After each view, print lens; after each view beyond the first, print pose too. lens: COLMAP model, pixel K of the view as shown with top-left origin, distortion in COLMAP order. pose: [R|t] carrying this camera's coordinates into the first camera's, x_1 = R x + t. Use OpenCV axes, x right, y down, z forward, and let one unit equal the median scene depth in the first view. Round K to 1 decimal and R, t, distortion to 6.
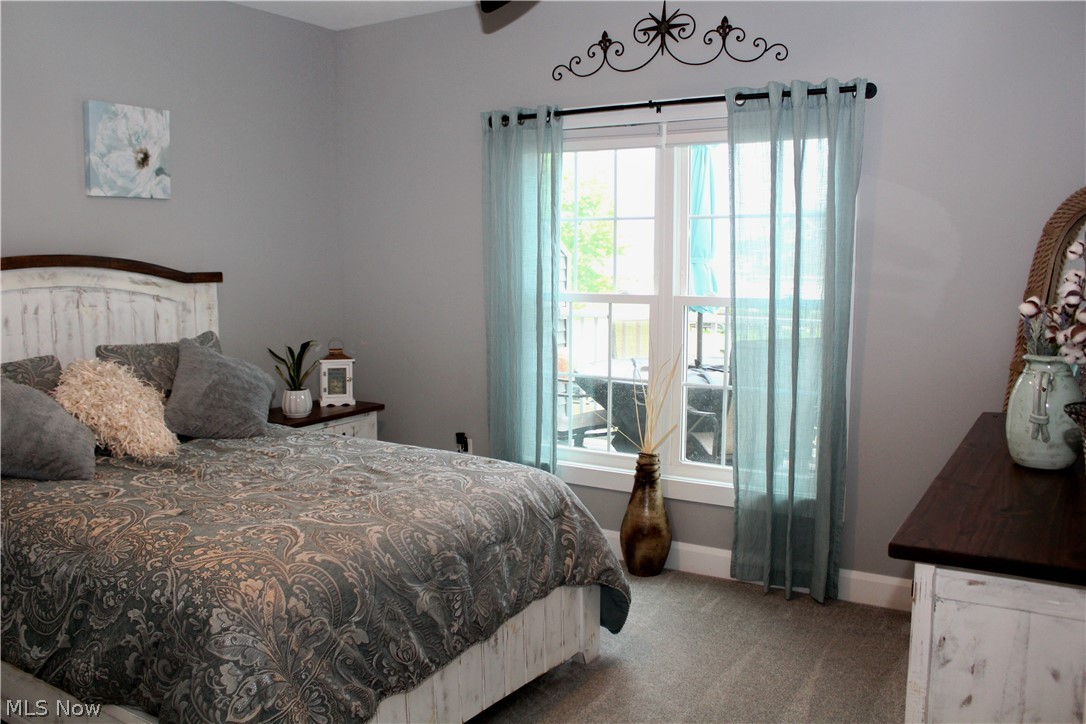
lens RADIAL K [[903.1, 0, 533.3], [0, 903.1, 363.2], [0, 0, 1]] dist [-0.163119, 0.138418]
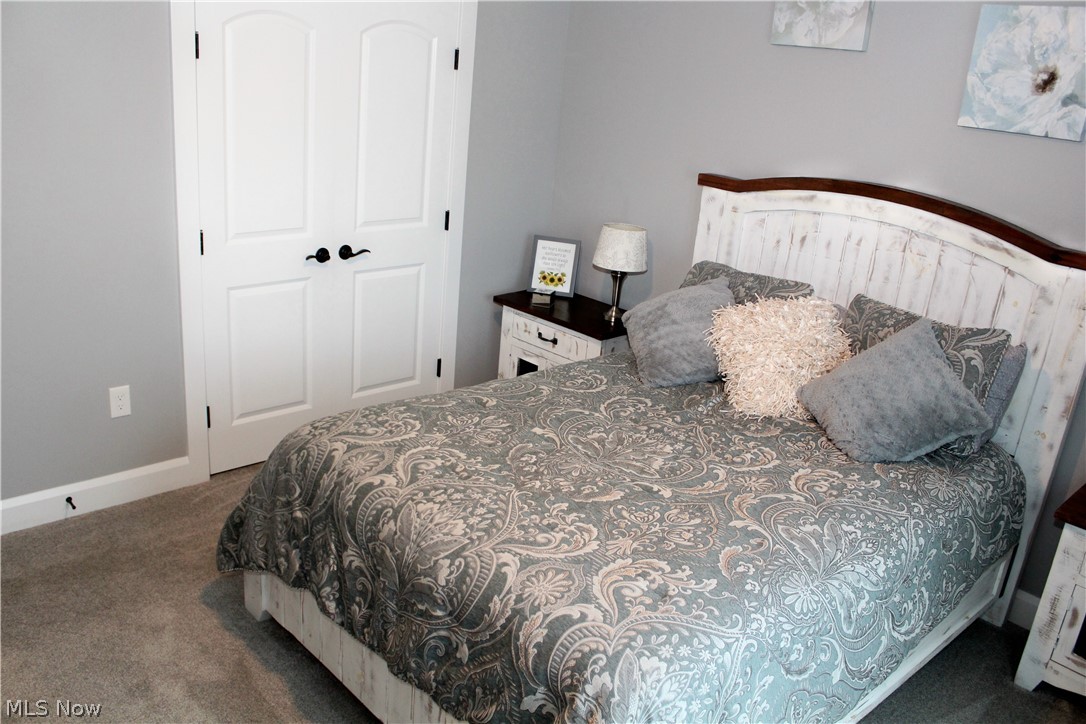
lens RADIAL K [[903.1, 0, 533.3], [0, 903.1, 363.2], [0, 0, 1]] dist [-0.163119, 0.138418]
pose [[-0.257620, 0.299491, -0.918660, 0.406181], [-0.199308, 0.913835, 0.353810, -0.194262], [0.945467, 0.274245, -0.175731, 0.812772]]
